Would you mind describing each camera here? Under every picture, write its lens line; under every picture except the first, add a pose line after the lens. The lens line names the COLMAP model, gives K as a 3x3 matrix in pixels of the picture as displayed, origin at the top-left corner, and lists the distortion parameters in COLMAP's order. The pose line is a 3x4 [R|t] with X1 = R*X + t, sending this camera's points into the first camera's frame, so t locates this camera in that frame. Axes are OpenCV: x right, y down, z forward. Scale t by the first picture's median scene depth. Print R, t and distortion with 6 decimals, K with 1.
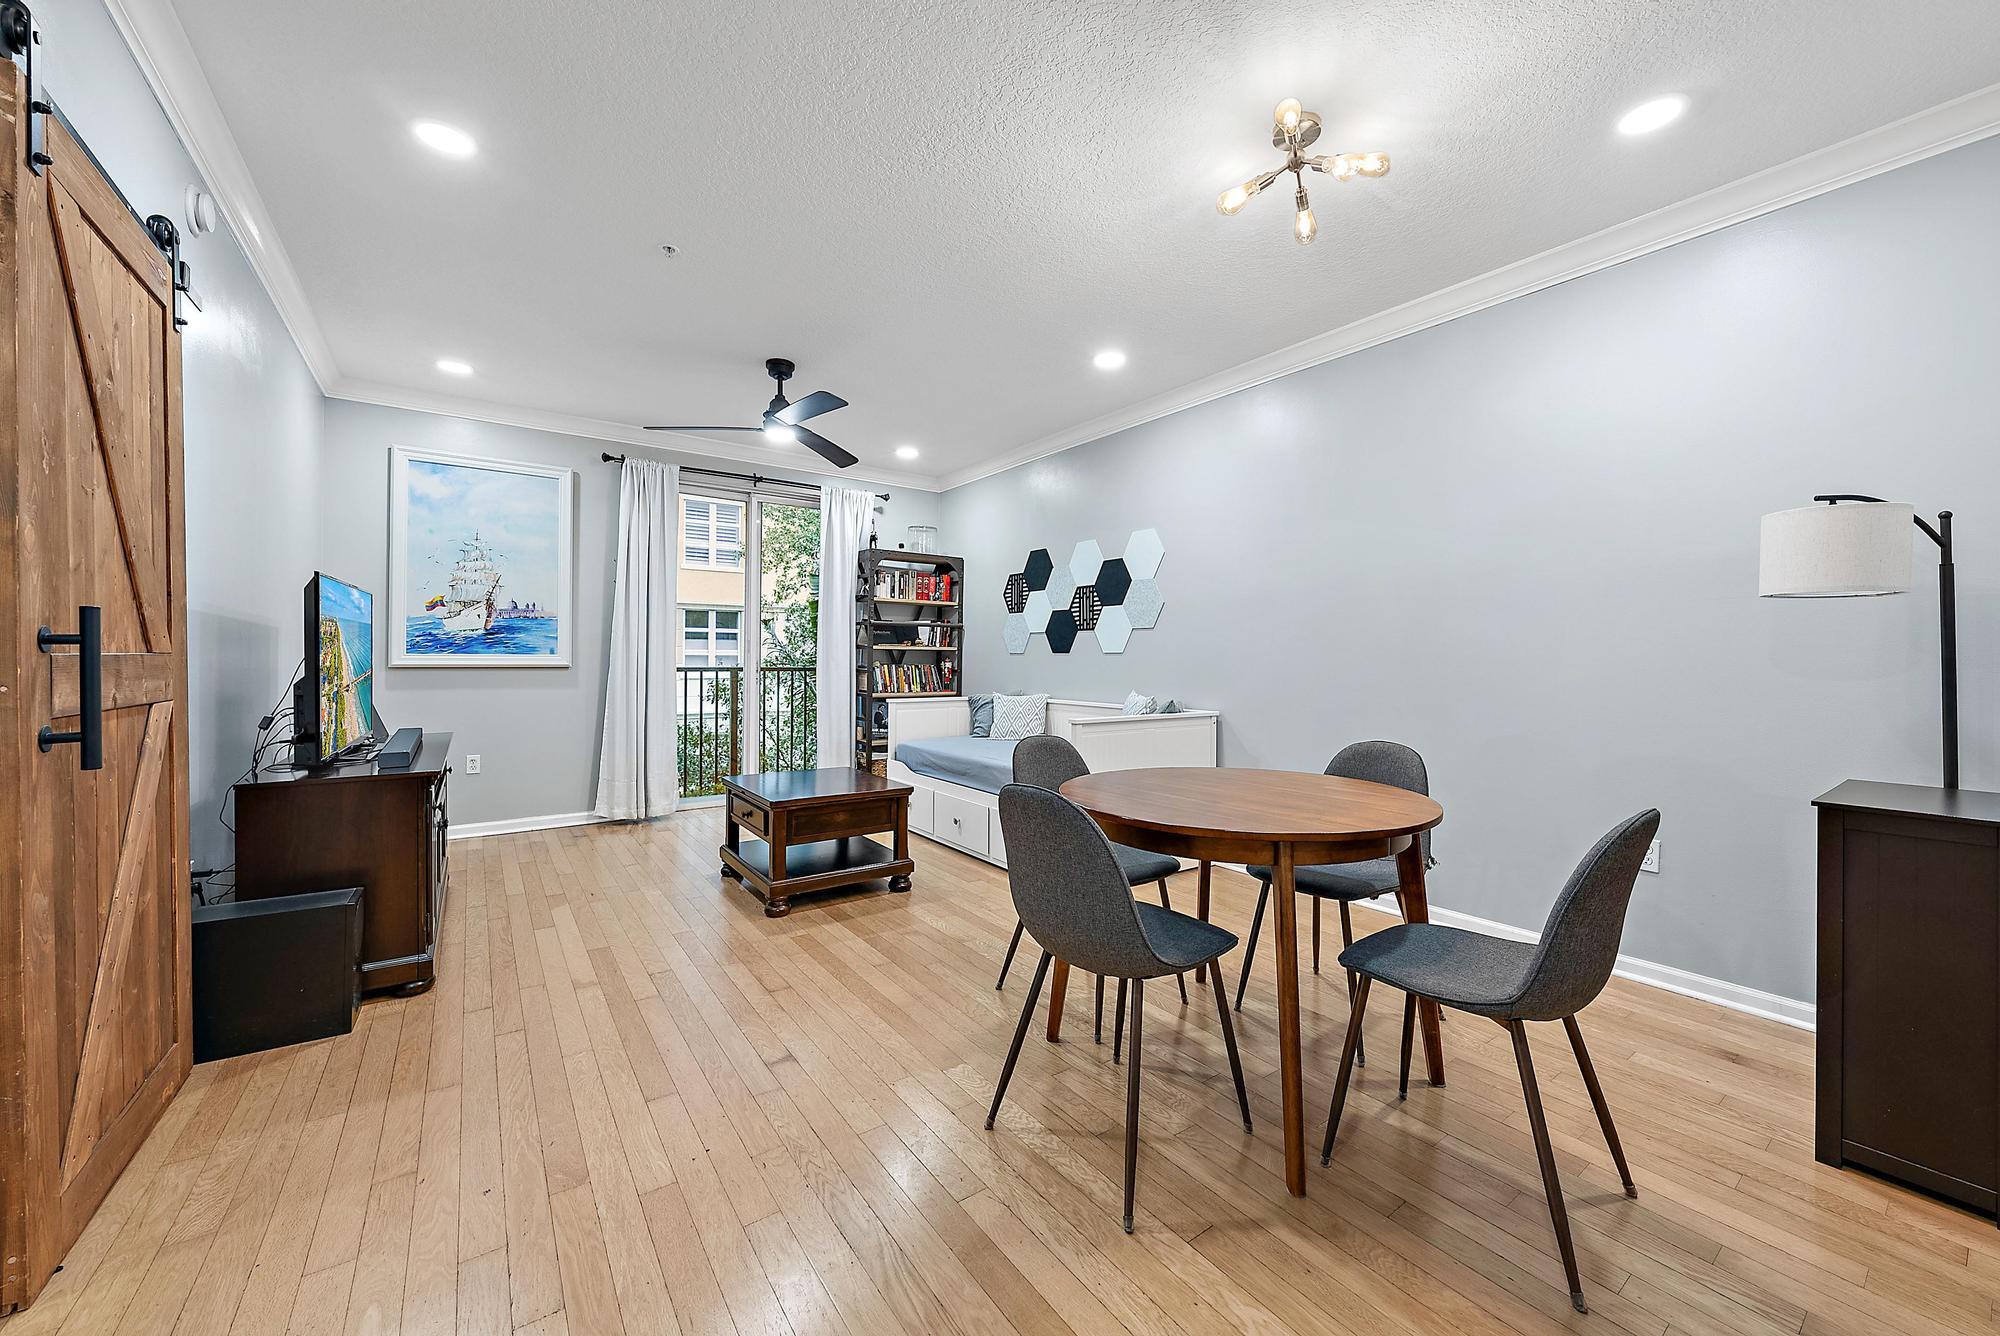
lens RADIAL K [[741.8, 0, 1002.3], [0, 741.8, 659.3], [0, 0, 1]] dist [-0.001389, -0.000243]
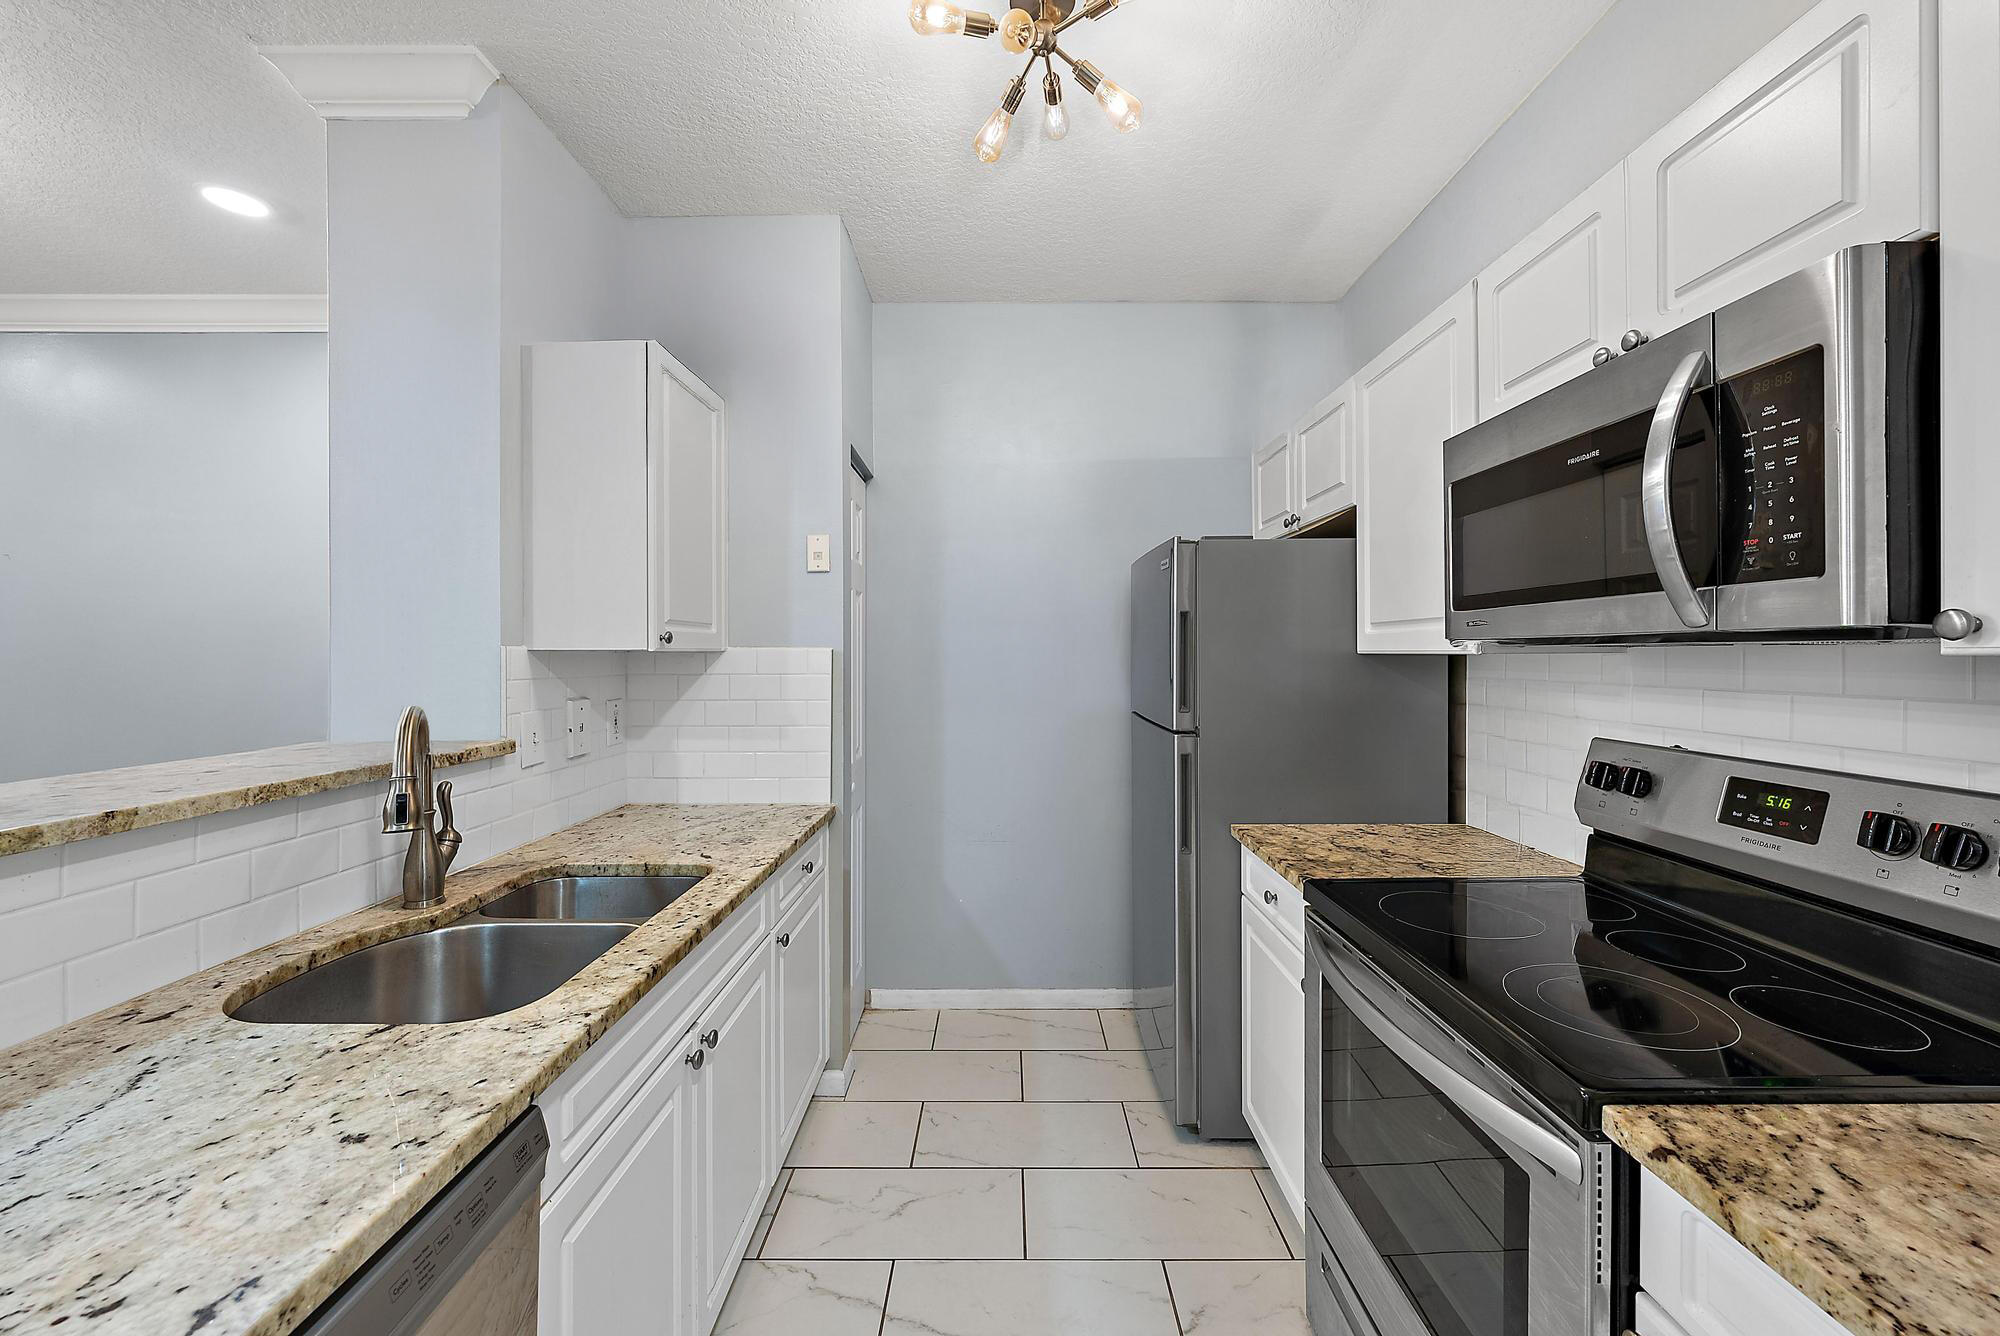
lens RADIAL K [[769.2, 0, 1005.7], [0, 769.2, 656.2], [0, 0, 1]] dist [-0.002228, -0.000214]
pose [[0.582270, -0.011368, 0.812916, 0.273960], [0.007128, 0.999935, 0.008878, -0.044294], [-0.812965, 0.000625, 0.582313, -0.218183]]
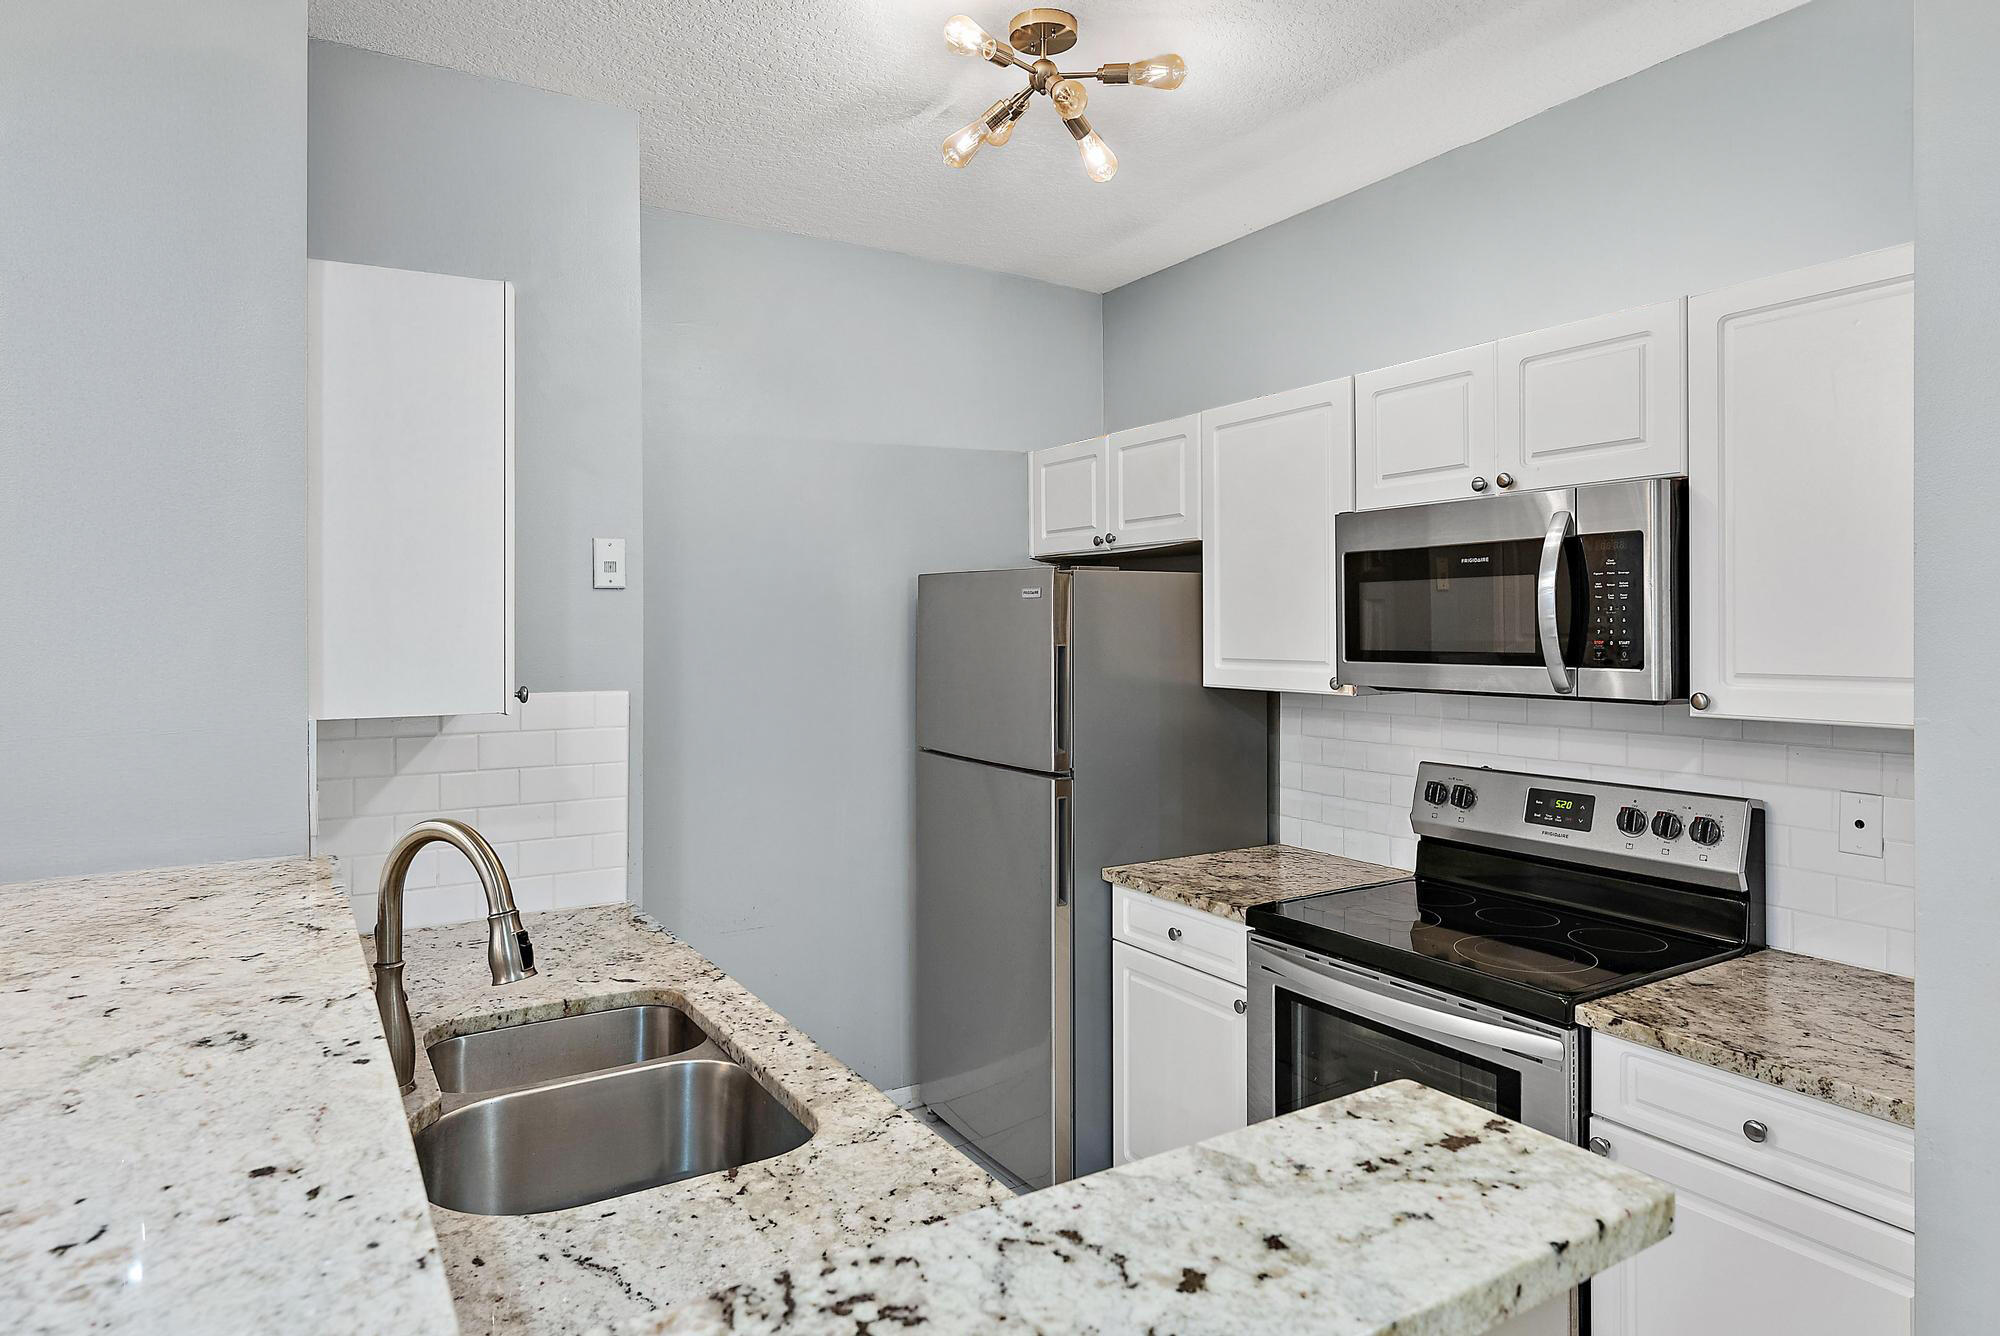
lens RADIAL K [[1158.6, 0, 1004.8], [0, 1158.6, 629.5], [0, 0, 1]] dist [0.002669, -0.000132]
pose [[0.064400, -0.006922, 0.997900, 0.069427], [0.003796, 0.999970, 0.006691, -0.078591], [-0.997917, 0.003357, 0.064425, -0.054792]]
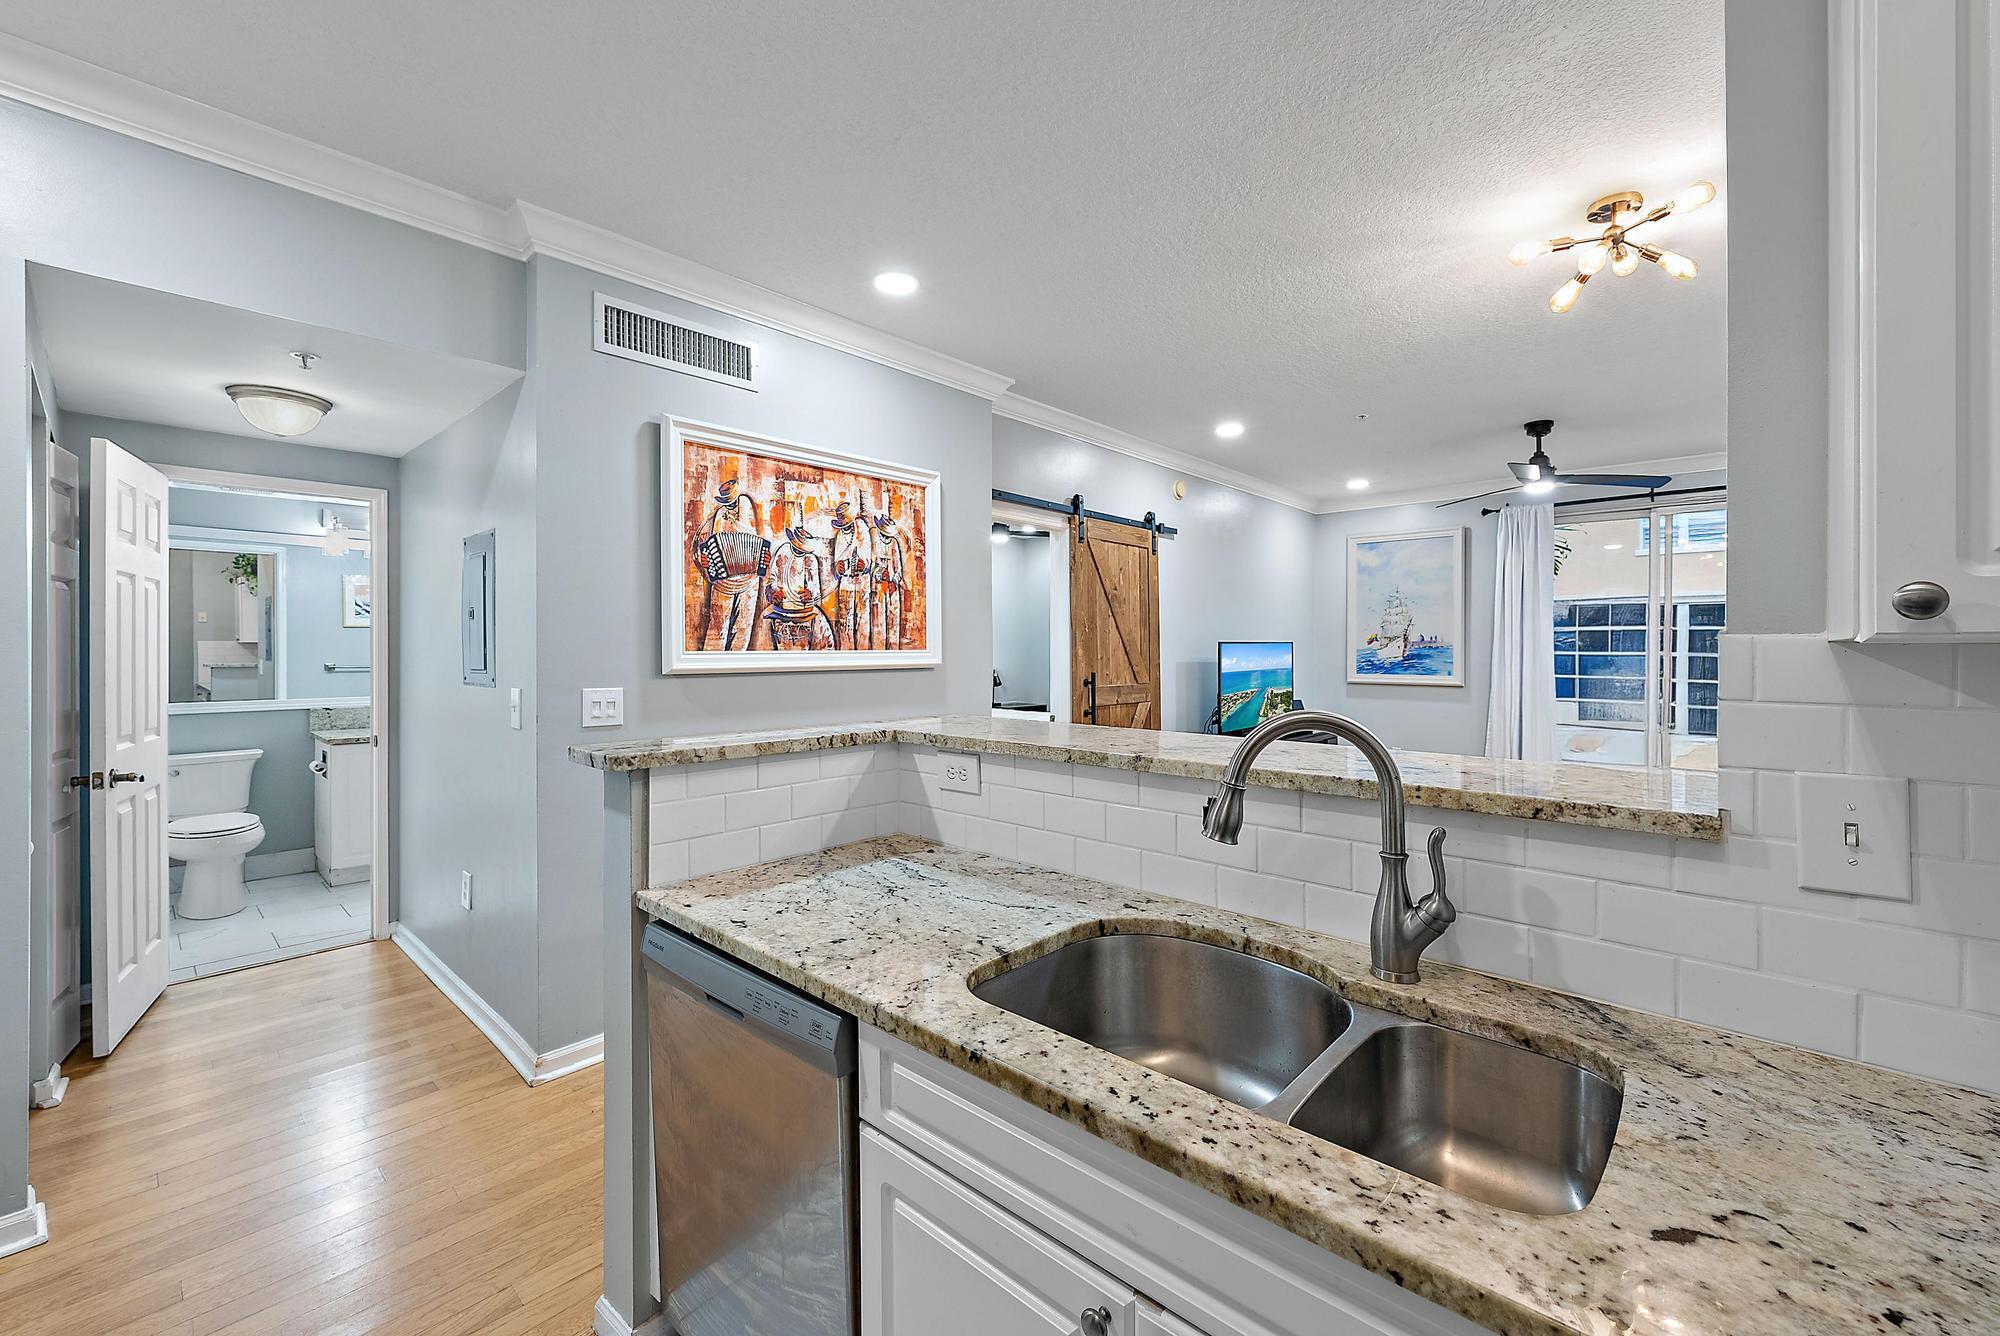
lens RADIAL K [[813.8, 0, 1008.2], [0, 813.8, 650.8], [0, 0, 1]] dist [-0.001295, -0.000066]
pose [[0.208179, -0.003431, -0.978085, 0.597476], [-0.002331, 0.999989, -0.004004, -0.042229], [0.978088, 0.003114, 0.208168, -0.023769]]
